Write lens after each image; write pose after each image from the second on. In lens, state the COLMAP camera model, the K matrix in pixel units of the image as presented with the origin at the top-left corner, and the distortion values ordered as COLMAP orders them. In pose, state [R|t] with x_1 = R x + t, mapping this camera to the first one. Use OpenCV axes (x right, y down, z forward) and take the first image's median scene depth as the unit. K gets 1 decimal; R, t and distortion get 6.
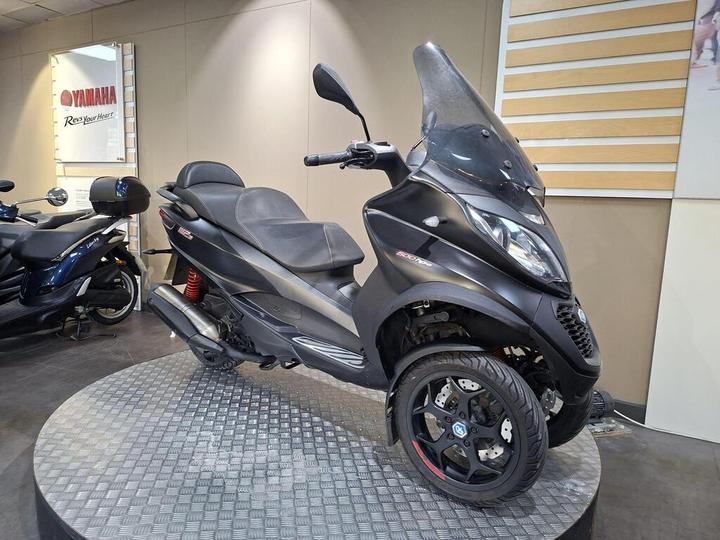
lens RADIAL K [[498.9, 0, 360.0], [0, 498.9, 270.0], [0, 0, 1]] dist [0.011057, -0.010284]
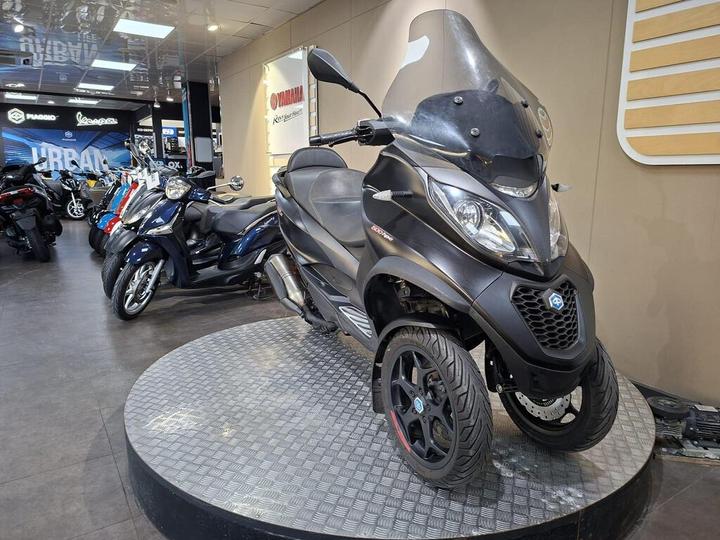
lens RADIAL K [[495.9, 0, 370.0], [0, 495.9, 270.2], [0, 0, 1]] dist [0.025325, -0.025781]
pose [[0.897820, 0.051851, -0.437299, 0.318649], [-0.036576, 0.998393, 0.043287, 0.006506], [0.438841, -0.022869, 0.898274, 0.042229]]
